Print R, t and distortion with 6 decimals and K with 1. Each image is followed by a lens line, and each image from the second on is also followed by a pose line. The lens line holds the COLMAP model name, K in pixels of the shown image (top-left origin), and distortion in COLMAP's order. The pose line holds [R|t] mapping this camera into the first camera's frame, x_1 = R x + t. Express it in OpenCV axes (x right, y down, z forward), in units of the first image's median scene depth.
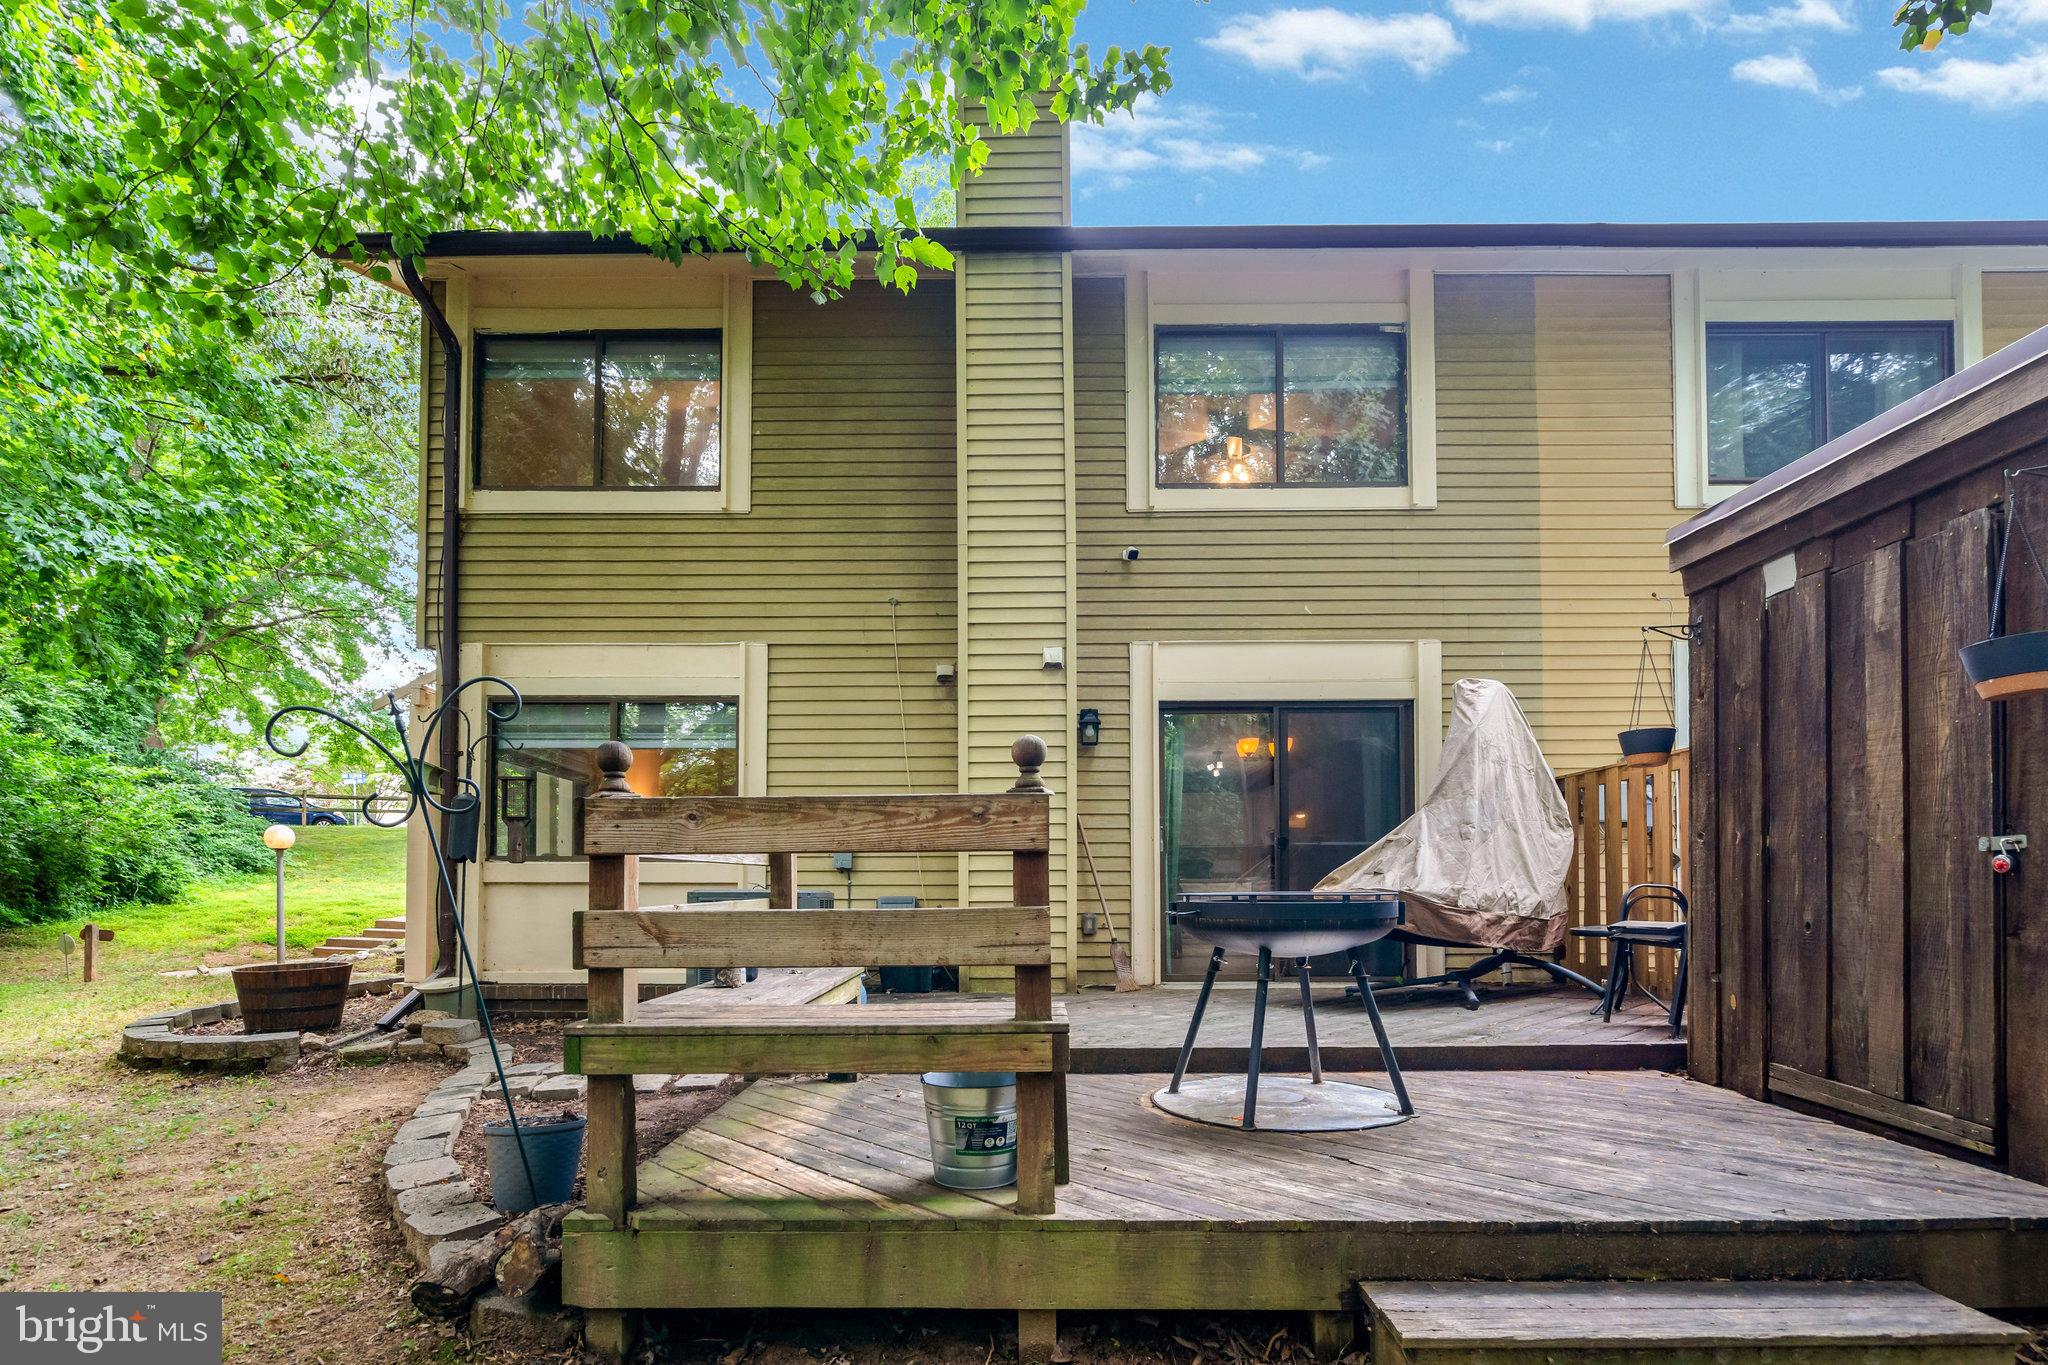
lens RADIAL K [[964.6, 0, 1027.3], [0, 964.6, 861.6], [0, 0, 1]] dist [0.000480, 0.000250]
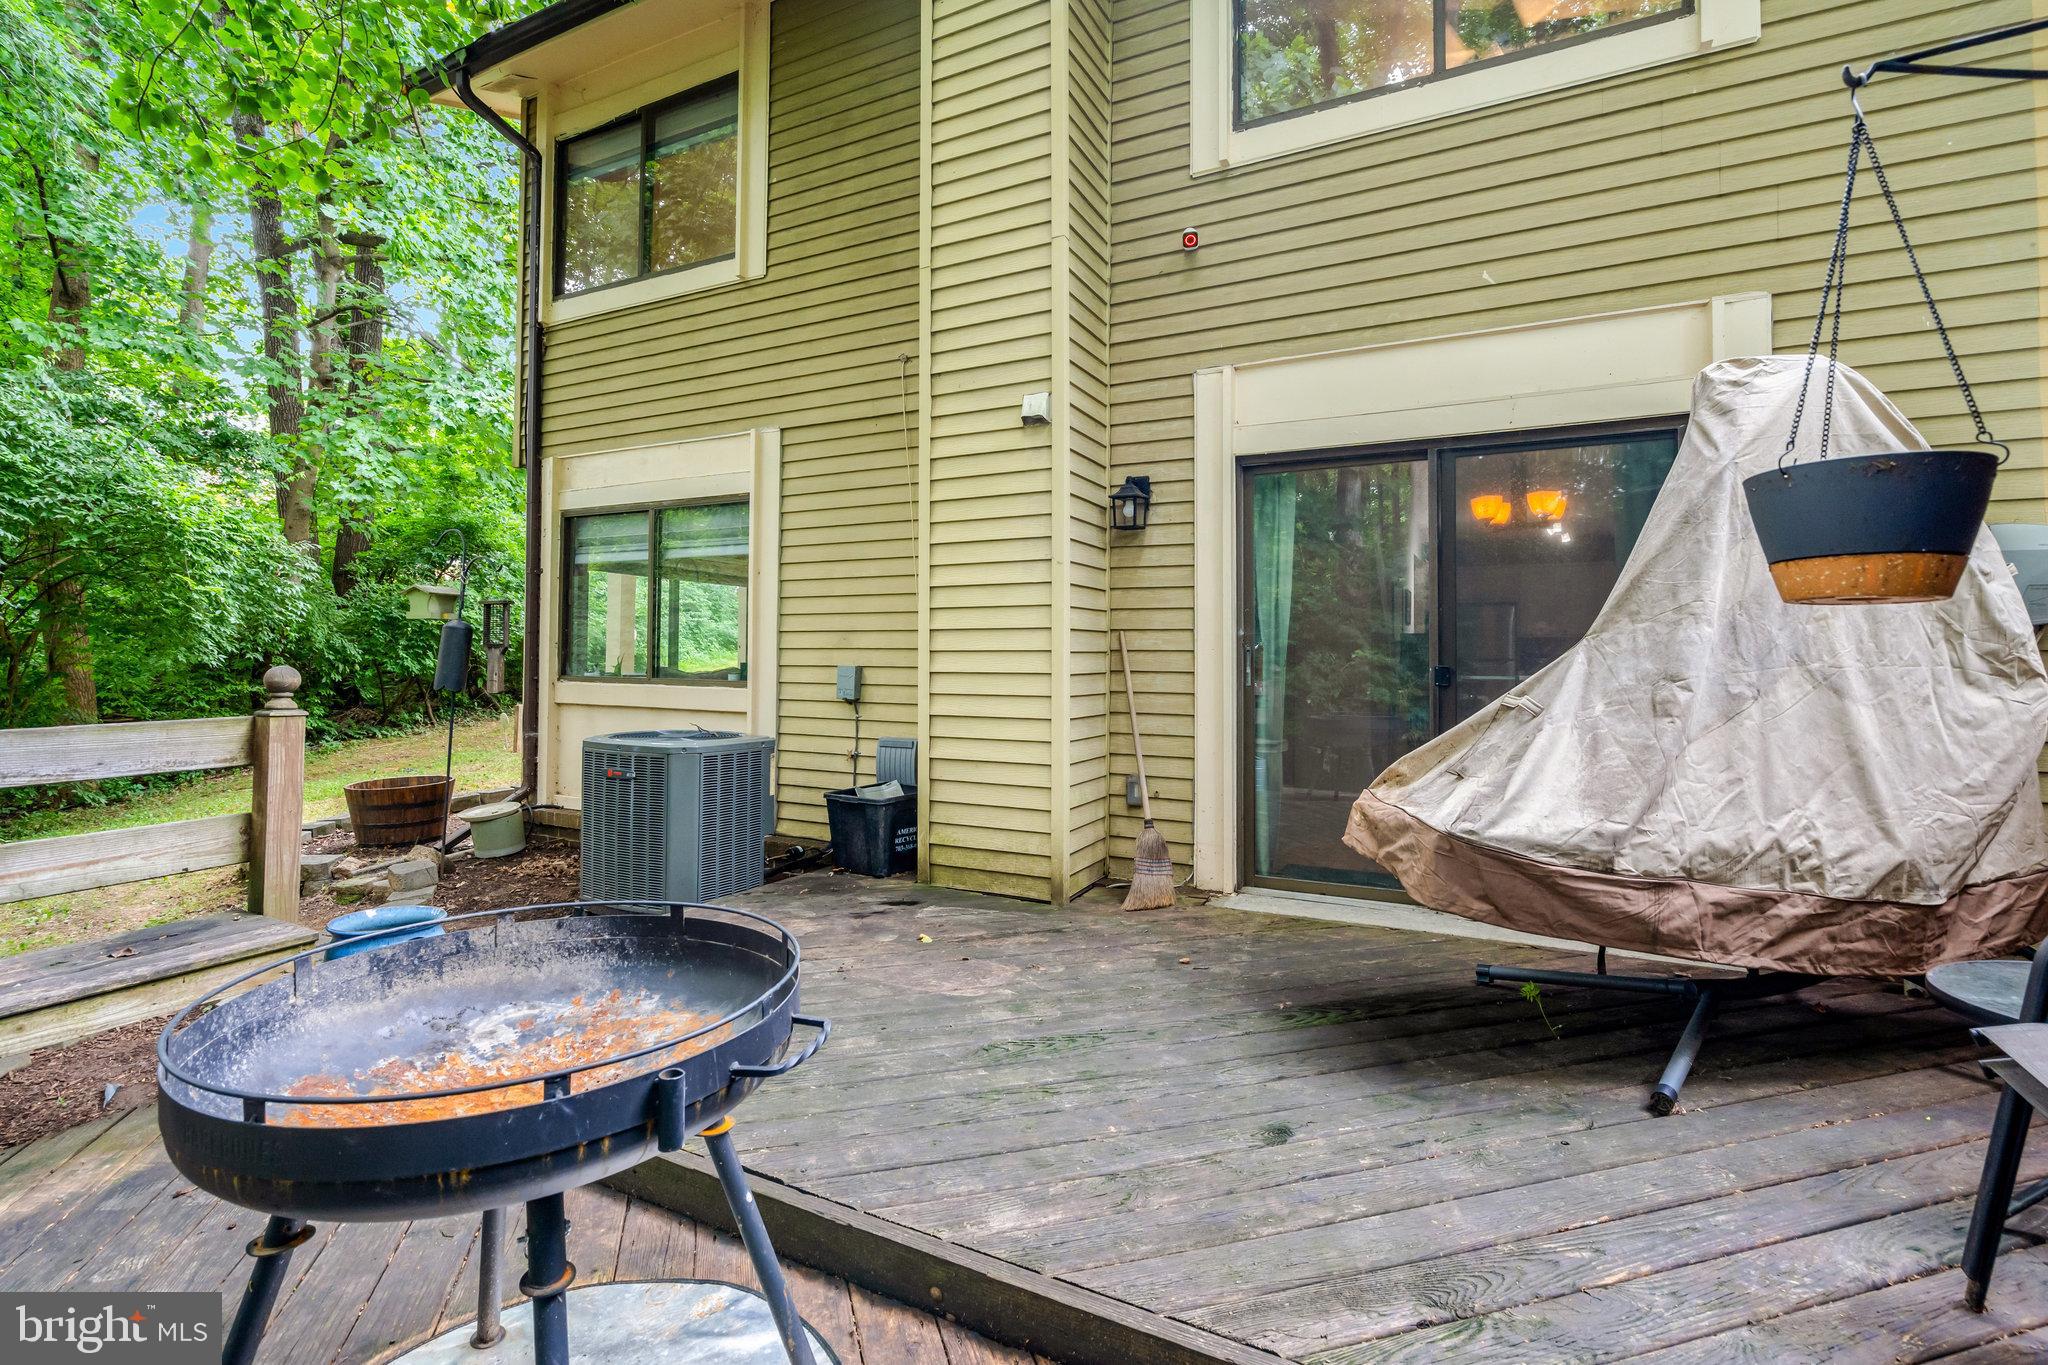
lens RADIAL K [[956.8, 0, 1026.3], [0, 956.8, 624.2], [0, 0, 1]] dist [0.001108, 0.000545]
pose [[0.890626, -0.007333, -0.454677, 0.303851], [0.005974, 0.999972, -0.004426, -0.050821], [0.454696, 0.001226, 0.890646, 0.360087]]
